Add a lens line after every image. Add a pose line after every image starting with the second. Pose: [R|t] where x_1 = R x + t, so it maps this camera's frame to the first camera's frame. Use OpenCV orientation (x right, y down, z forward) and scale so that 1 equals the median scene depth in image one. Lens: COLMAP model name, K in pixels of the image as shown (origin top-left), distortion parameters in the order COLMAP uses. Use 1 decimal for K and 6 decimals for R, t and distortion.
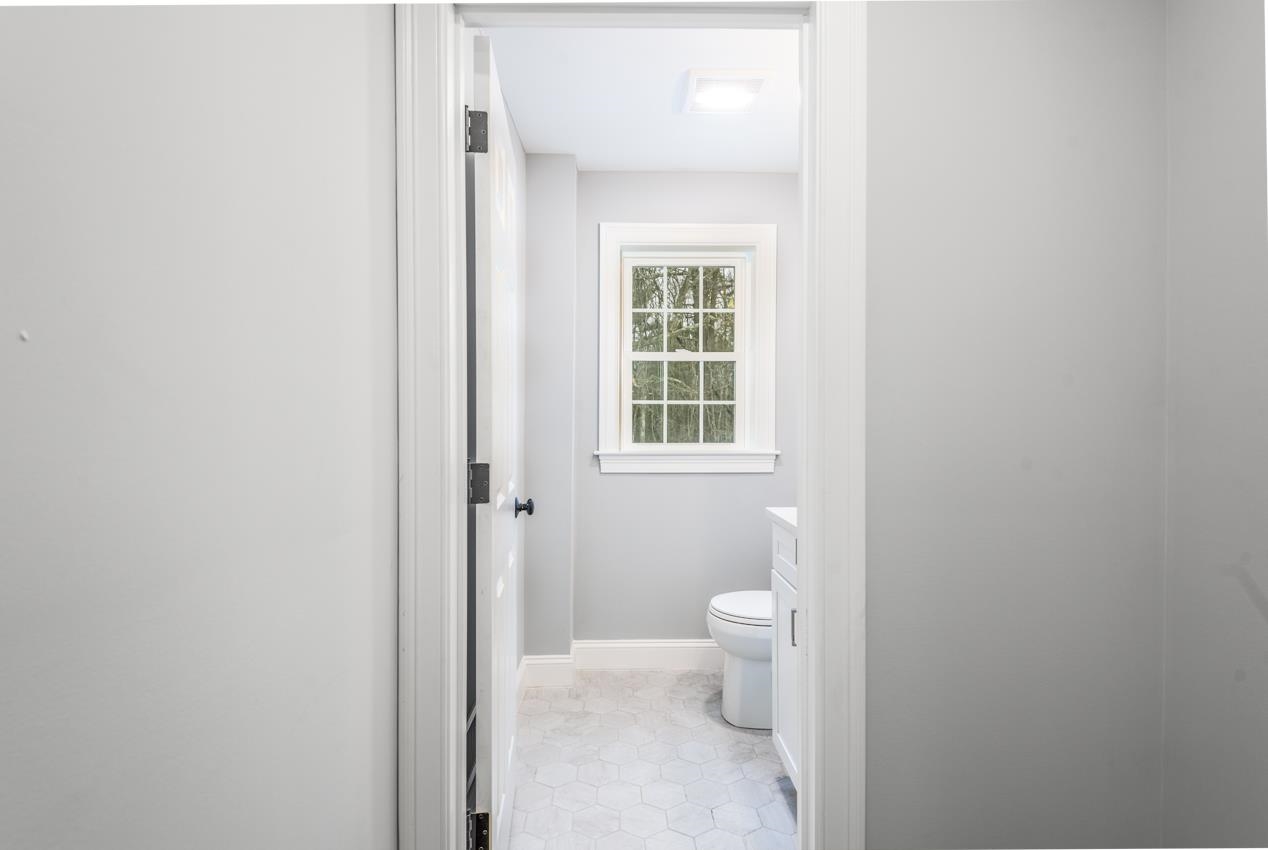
lens RADIAL K [[639.3, 0, 634.0], [0, 639.3, 417.5], [0, 0, 1]] dist [-0.000720, -0.001766]
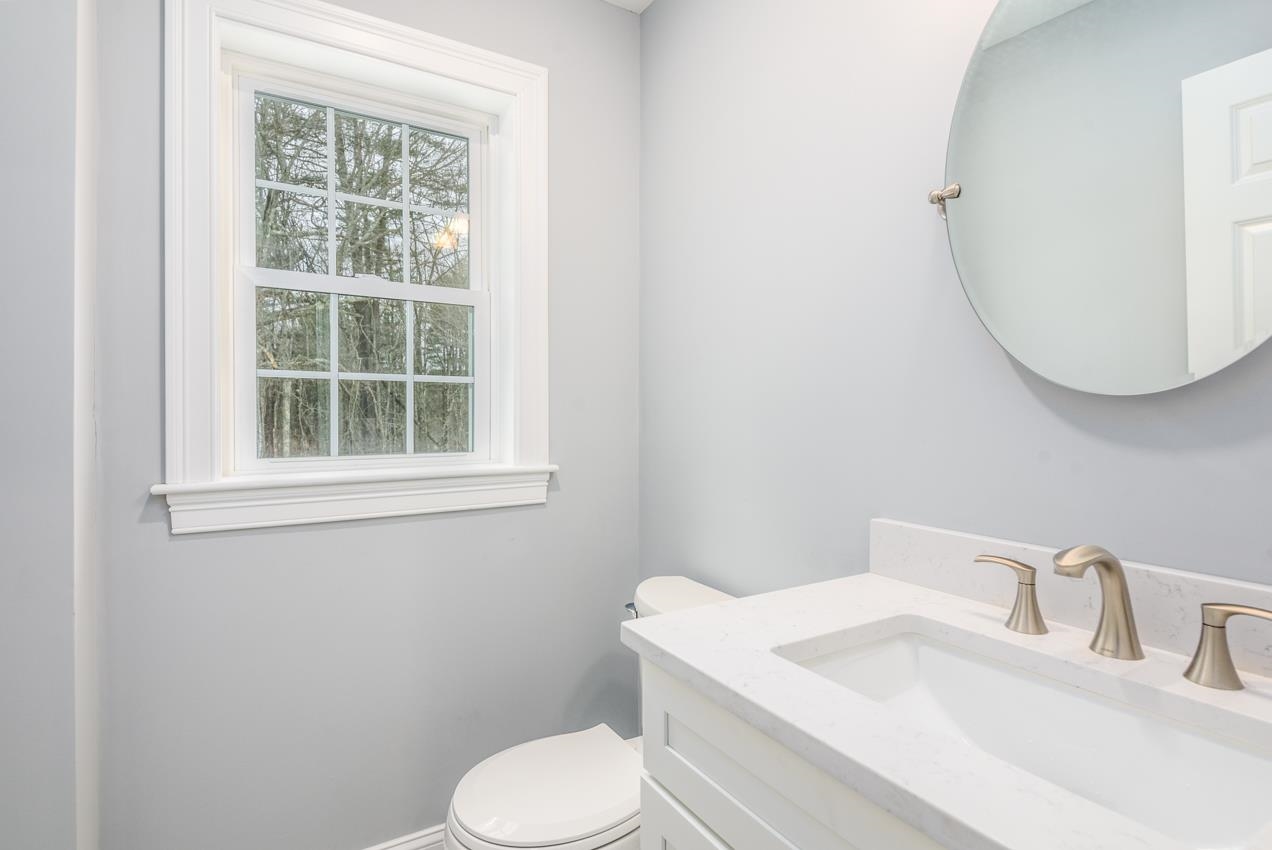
lens RADIAL K [[641.3, 0, 636.0], [0, 641.3, 417.4], [0, 0, 1]] dist [-0.000720, -0.001766]
pose [[0.871858, -0.006857, 0.489710, 0.009294], [-0.000029, 0.999901, 0.014053, 0.001520], [-0.489758, -0.012267, 0.871772, 0.447998]]
